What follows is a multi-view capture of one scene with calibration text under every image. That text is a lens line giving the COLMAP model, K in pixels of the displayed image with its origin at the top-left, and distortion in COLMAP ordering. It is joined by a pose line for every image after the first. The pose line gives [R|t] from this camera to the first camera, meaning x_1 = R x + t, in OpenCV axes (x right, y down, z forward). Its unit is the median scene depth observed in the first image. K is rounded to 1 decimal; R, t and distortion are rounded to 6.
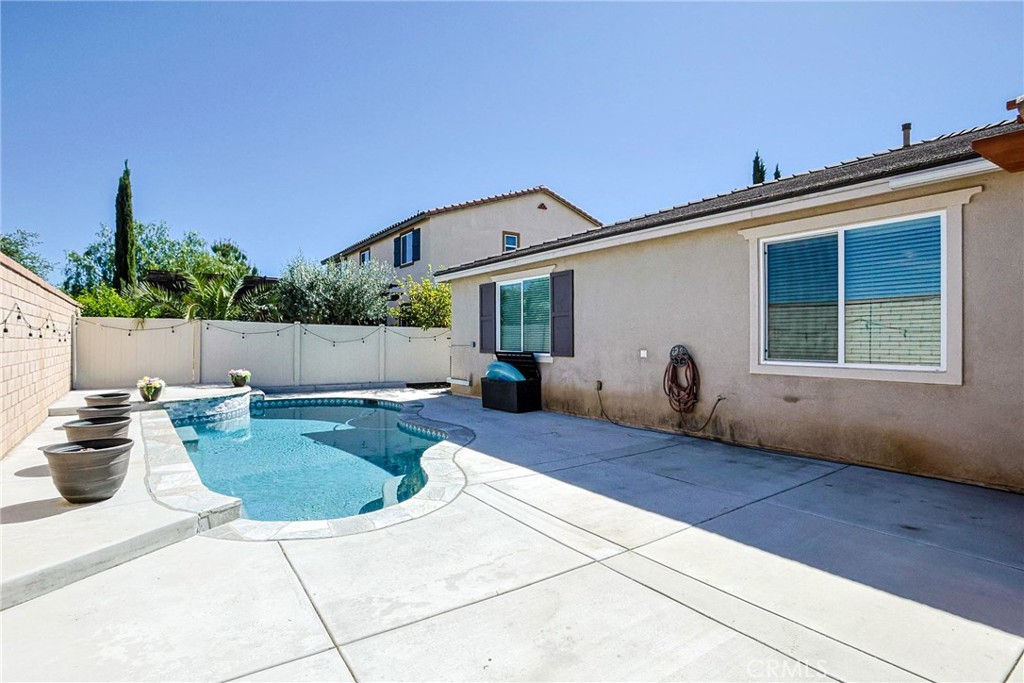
lens RADIAL K [[501.6, 0, 517.2], [0, 501.6, 340.3], [0, 0, 1]] dist [-0.038801, 0.002381]
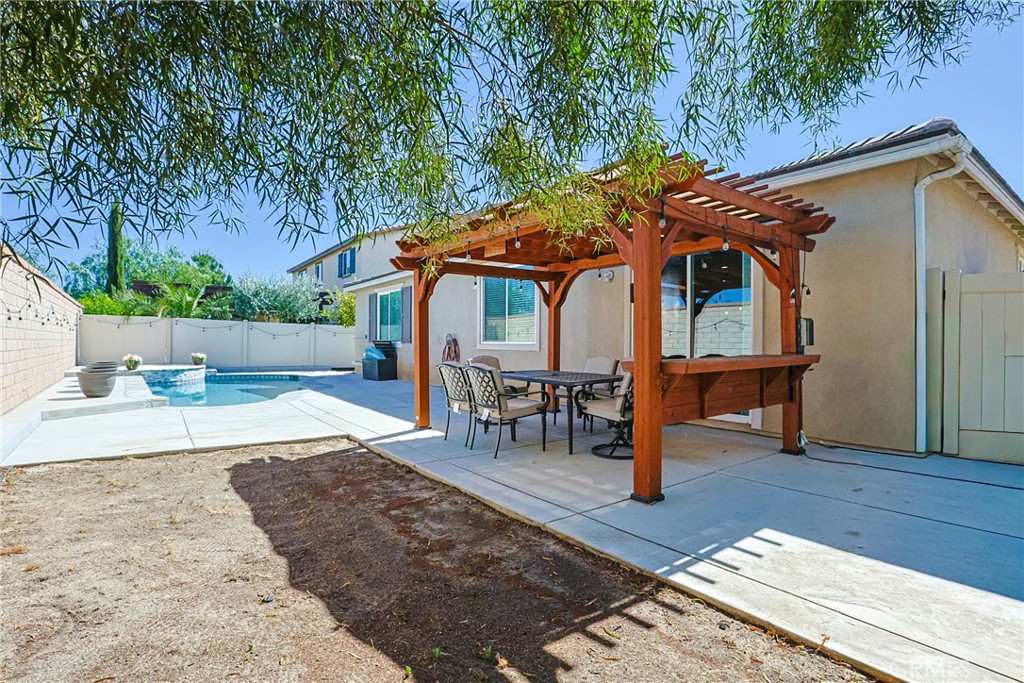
lens RADIAL K [[455.0, 0, 484.8], [0, 455.0, 344.4], [0, 0, 1]] dist [-0.025312, 0.000188]
pose [[0.999858, 0.008230, 0.014697, 0.258412], [-0.008317, 0.999948, 0.005897, 0.022387], [-0.014648, -0.006018, 0.999875, -0.320267]]
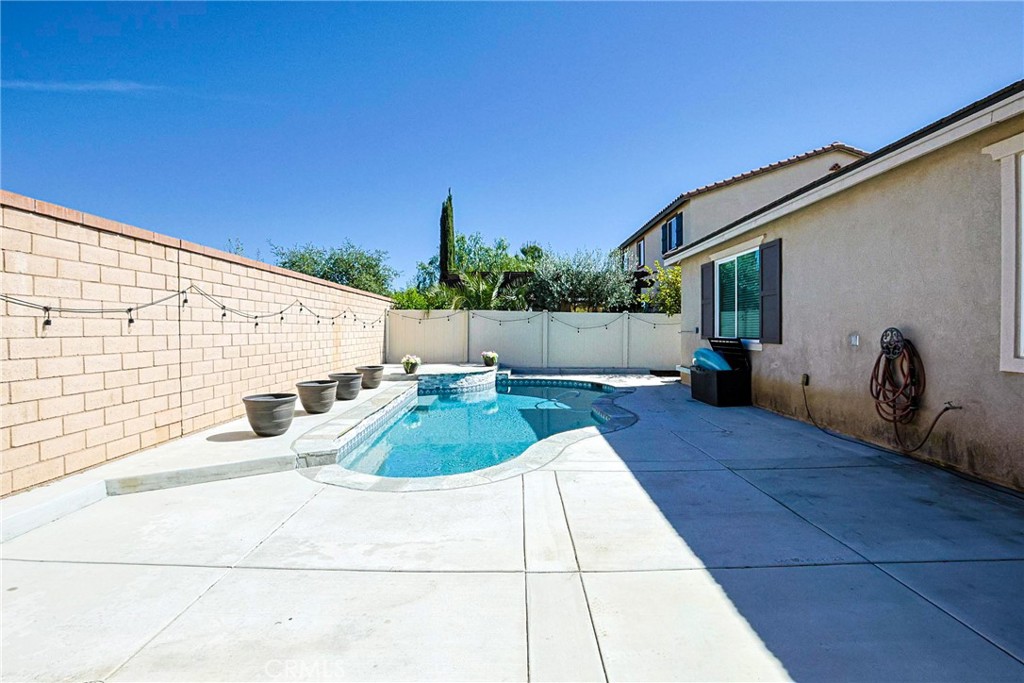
lens RADIAL K [[491.5, 0, 511.7], [0, 491.5, 330.8], [0, 0, 1]] dist [-0.060159, 0.022851]
pose [[0.820715, 0.000573, -0.571337, 0.164430], [0.001602, 0.999993, 0.003304, 0.006693], [0.571335, -0.003626, 0.820709, 0.079842]]
